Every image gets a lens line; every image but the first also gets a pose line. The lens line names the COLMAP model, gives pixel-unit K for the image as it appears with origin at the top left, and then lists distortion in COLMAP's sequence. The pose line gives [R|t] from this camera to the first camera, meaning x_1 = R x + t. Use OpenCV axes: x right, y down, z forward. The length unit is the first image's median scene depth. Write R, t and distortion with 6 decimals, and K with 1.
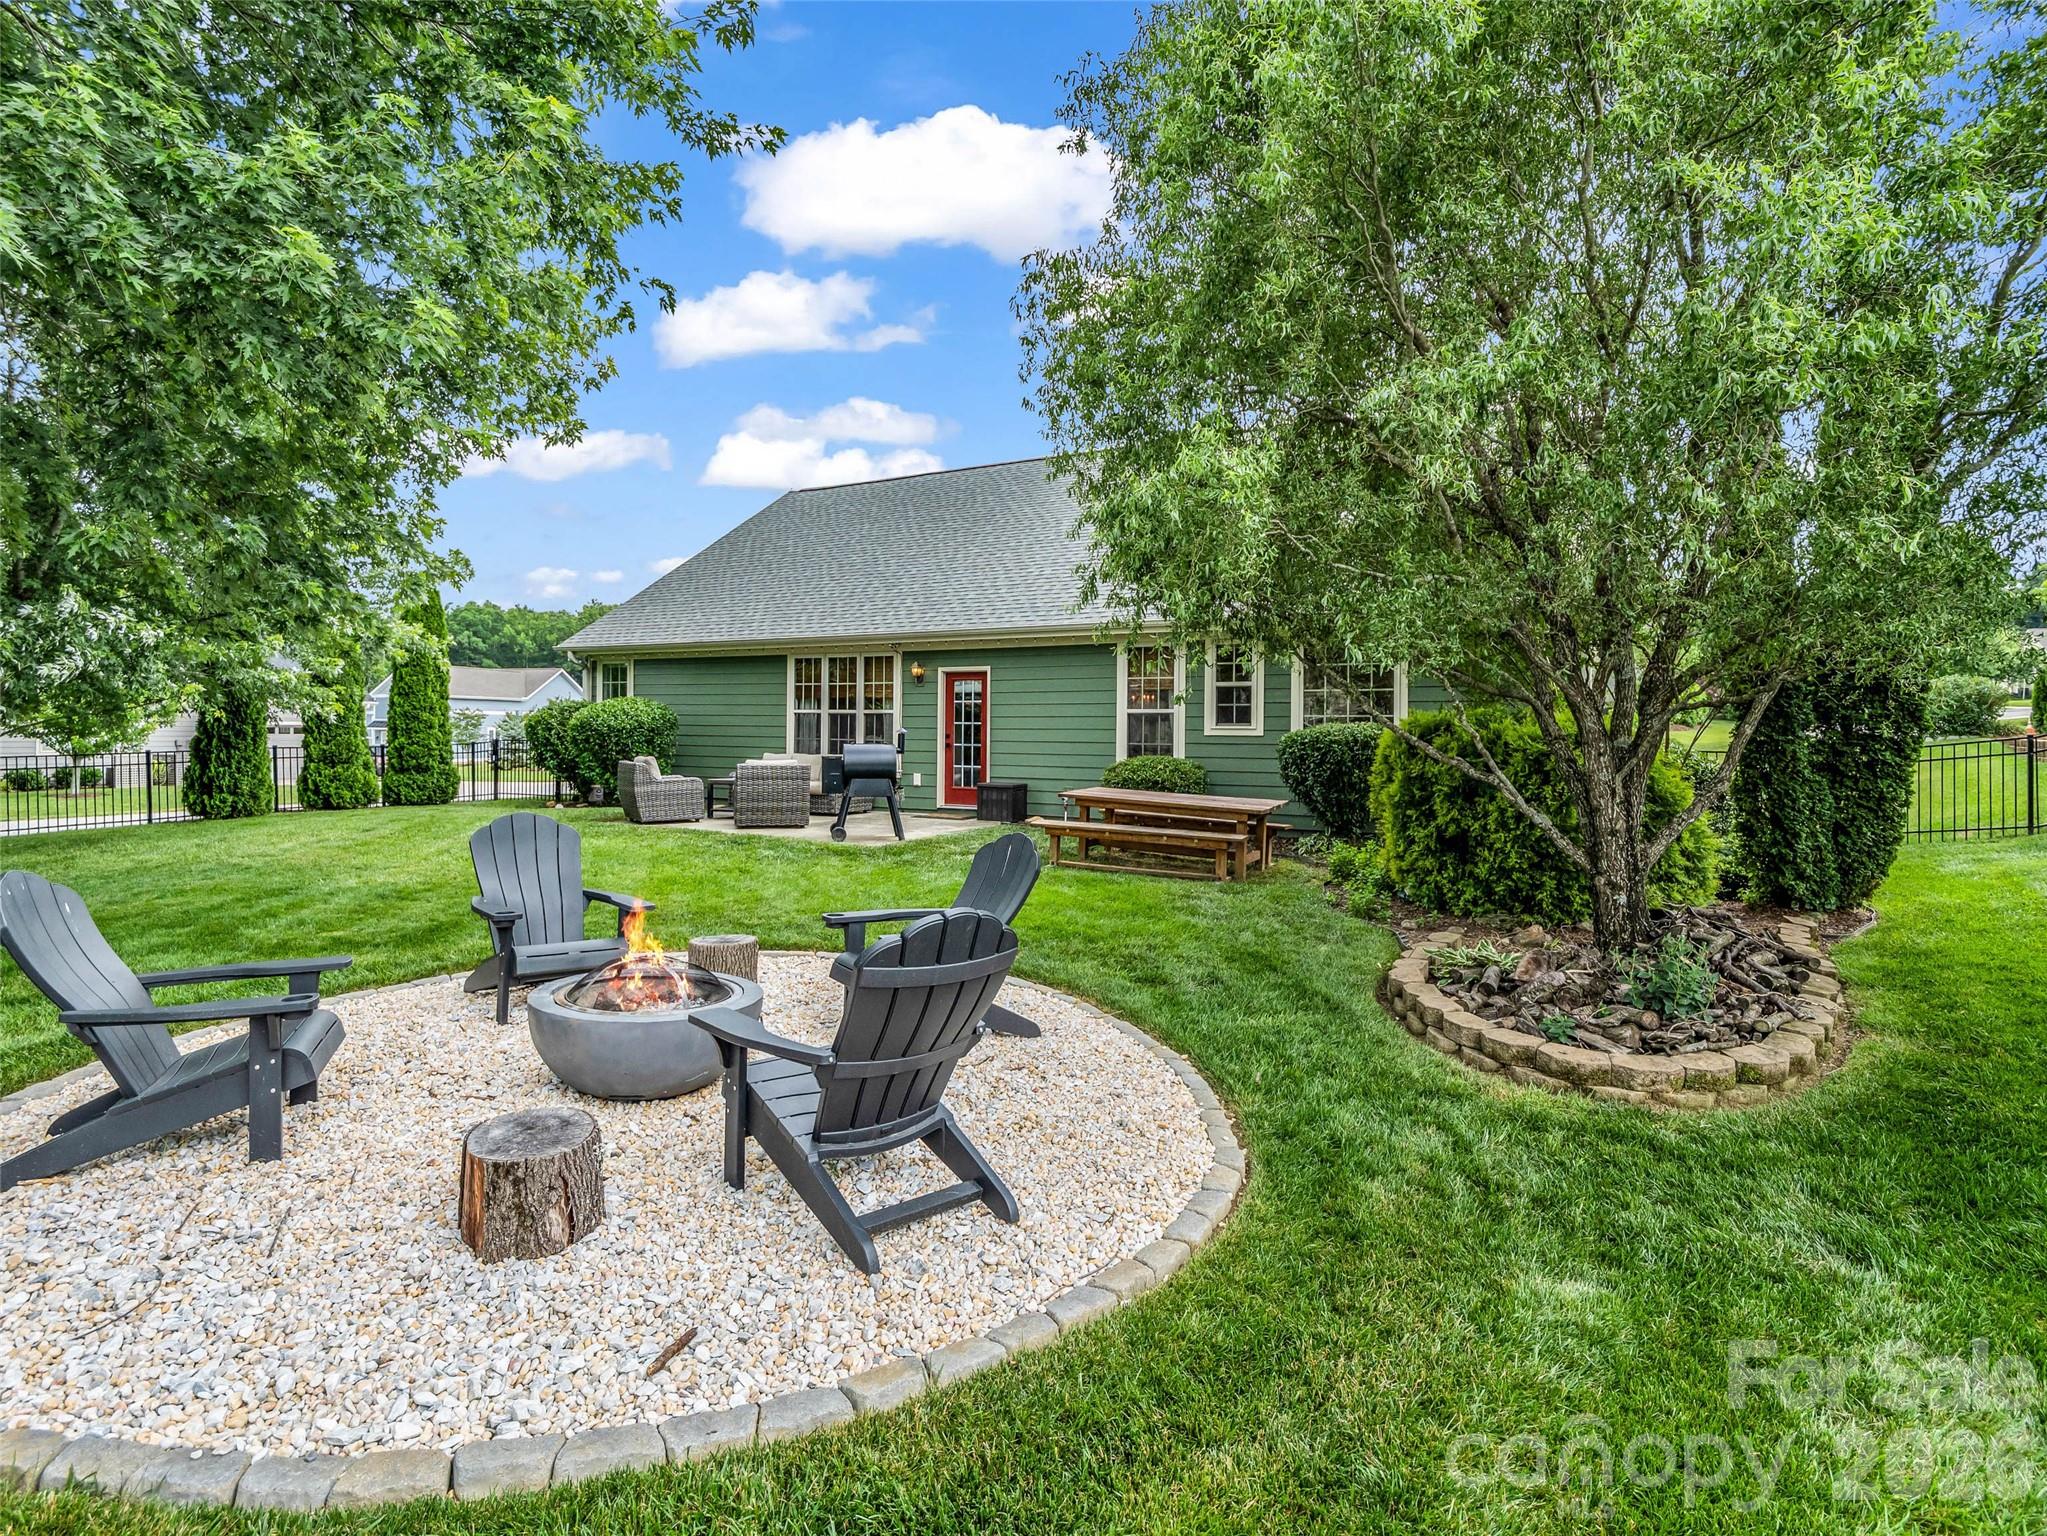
lens RADIAL K [[1012.0, 0, 1023.5], [0, 1012.0, 768.0], [0, 0, 1]] dist [-0.017686, 0.000144]
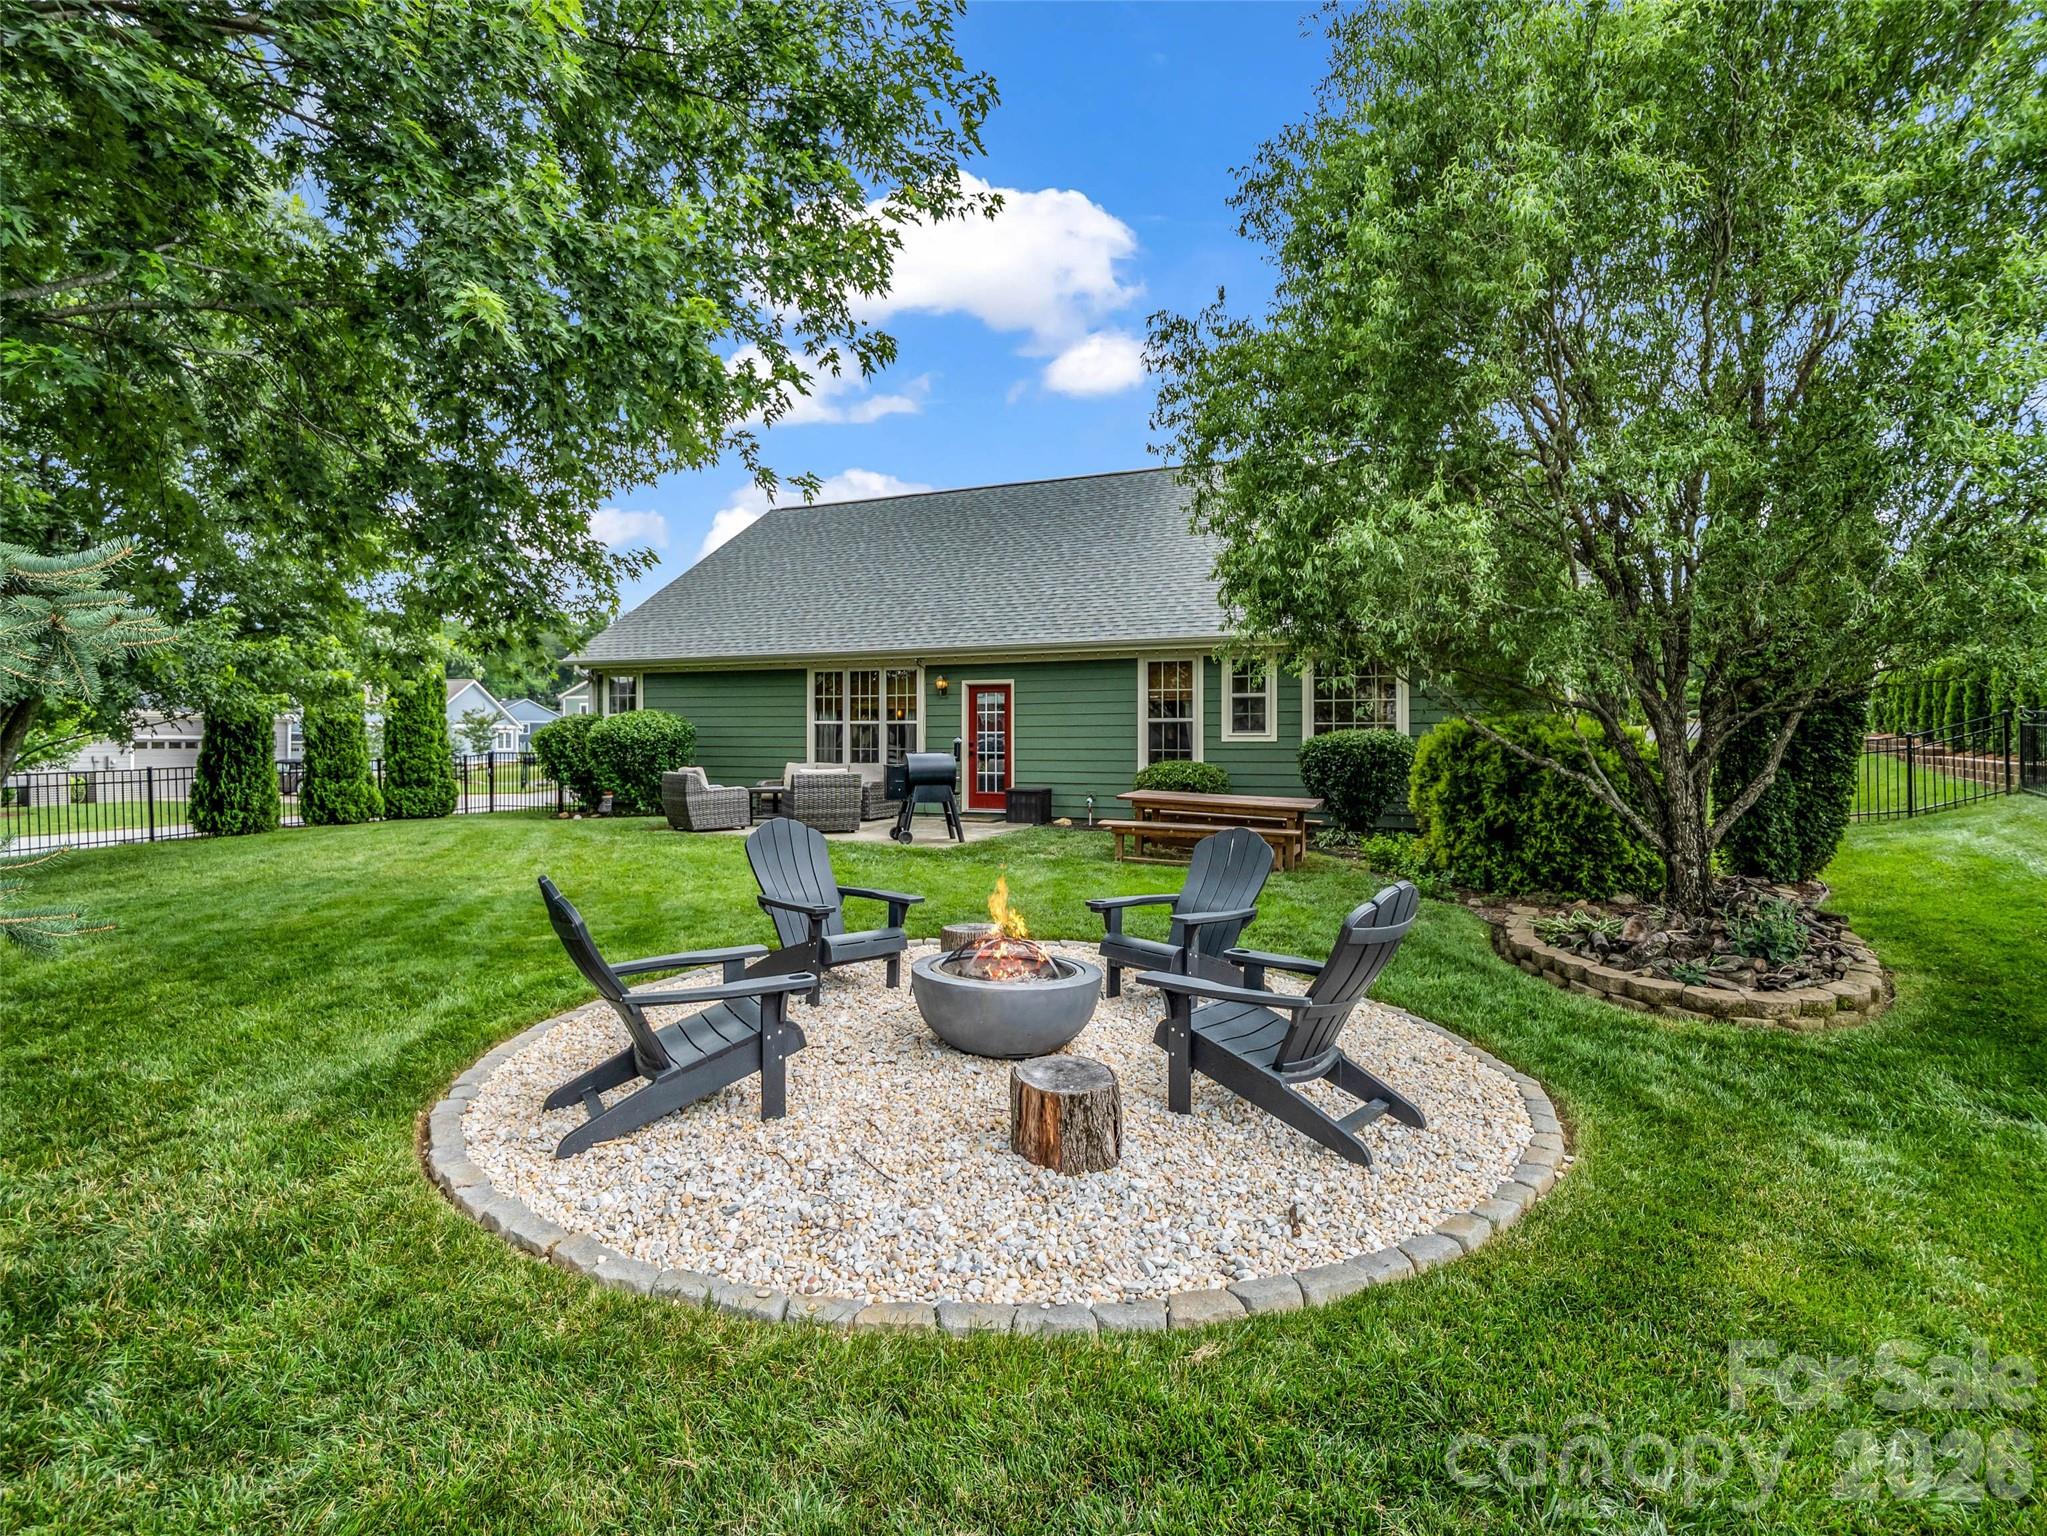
lens RADIAL K [[977.8, 0, 1023.5], [0, 977.8, 768.0], [0, 0, 1]] dist [-0.022926, 0.000157]
pose [[0.994831, -0.012351, 0.100795, -0.146654], [0.012982, 0.999900, -0.005610, -0.000509], [-0.100716, 0.006890, 0.994891, -0.039538]]
